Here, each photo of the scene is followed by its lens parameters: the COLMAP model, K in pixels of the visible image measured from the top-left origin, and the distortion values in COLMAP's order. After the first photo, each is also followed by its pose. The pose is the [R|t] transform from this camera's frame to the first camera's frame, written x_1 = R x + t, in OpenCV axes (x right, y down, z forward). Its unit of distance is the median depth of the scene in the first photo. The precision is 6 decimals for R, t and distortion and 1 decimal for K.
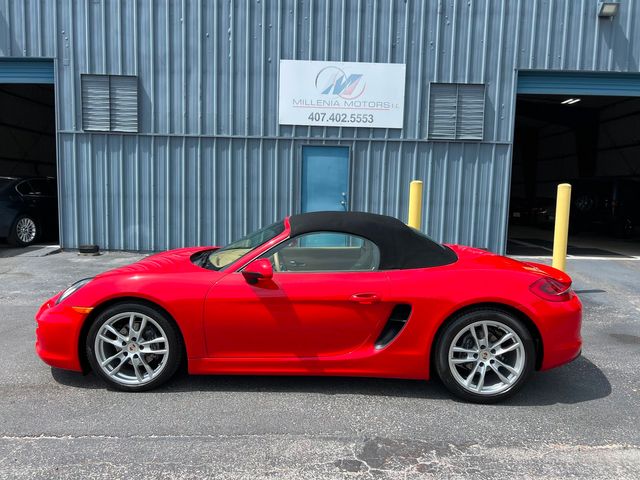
lens RADIAL K [[484.5, 0, 324.6], [0, 484.5, 243.4], [0, 0, 1]] dist [0.047867, -0.051959]
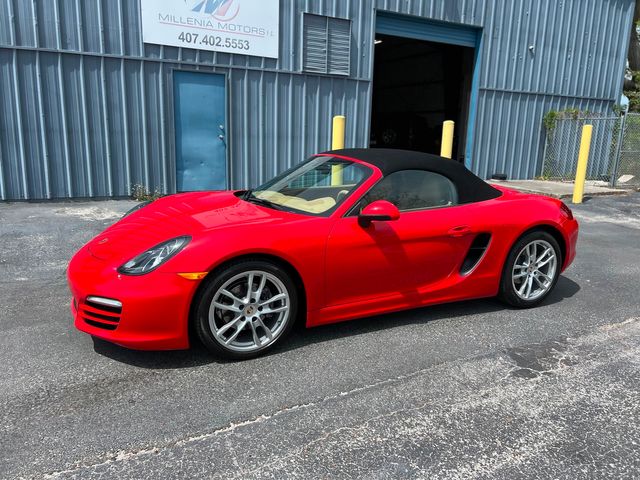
lens RADIAL K [[484.5, 0, 324.6], [0, 484.5, 237.7], [0, 0, 1]] dist [0.047867, -0.051959]
pose [[0.883666, -0.096257, 0.458116, -0.241532], [0.037717, 0.990089, 0.135279, -0.010618], [-0.466597, -0.102262, 0.878538, 0.066606]]
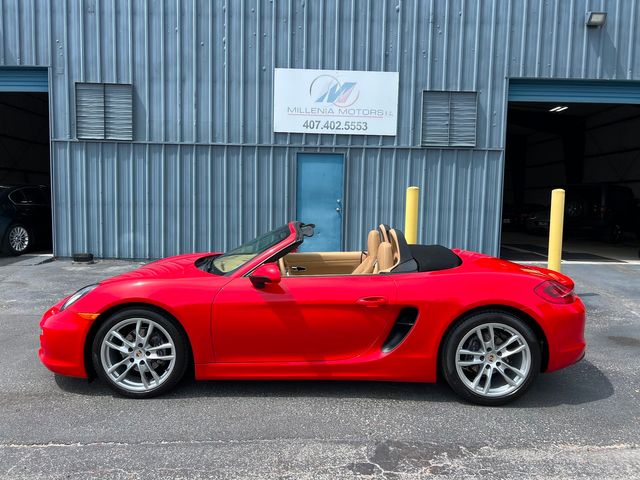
lens RADIAL K [[484.5, 0, 322.1], [0, 484.5, 241.5], [0, 0, 1]] dist [0.047867, -0.051959]
pose [[0.999827, -0.006891, 0.017268, -0.012983], [0.007235, 0.999775, -0.019918, 0.002689], [-0.017127, 0.020040, 0.999652, -0.002117]]
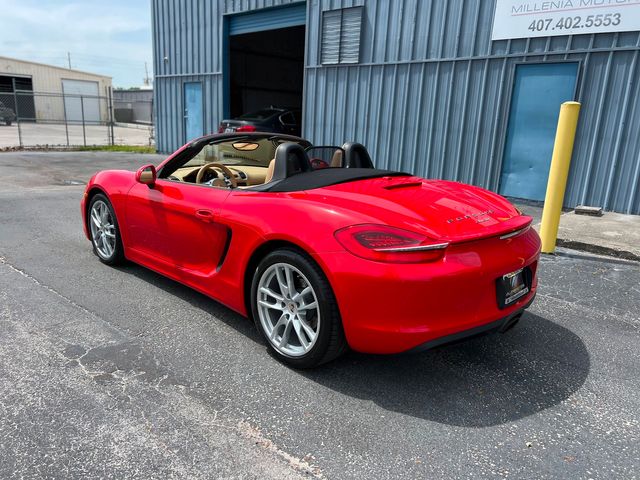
lens RADIAL K [[484.5, 0, 317.5], [0, 484.5, 241.2], [0, 0, 1]] dist [0.047867, -0.051959]
pose [[0.726689, 0.173333, -0.664740, 0.313609], [-0.097765, 0.983890, 0.149677, -0.000091], [0.679974, -0.043780, 0.731928, 0.162887]]
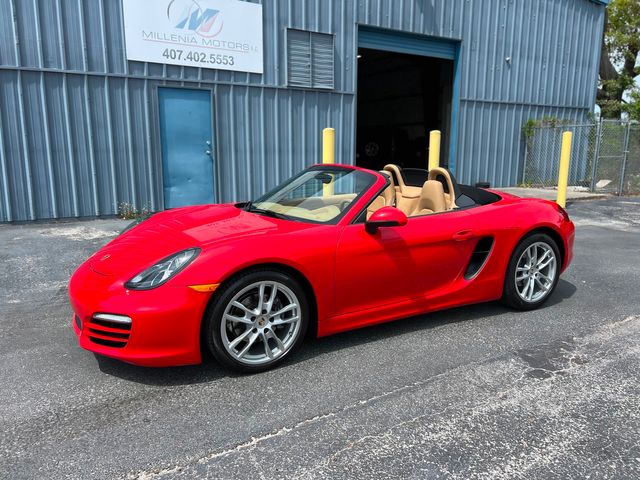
lens RADIAL K [[484.5, 0, 326.7], [0, 484.5, 238.7], [0, 0, 1]] dist [0.047867, -0.051959]
pose [[0.859860, -0.112846, 0.497902, -0.256956], [0.066914, 0.991763, 0.109218, -0.006572], [-0.506125, -0.060596, 0.860328, 0.077558]]
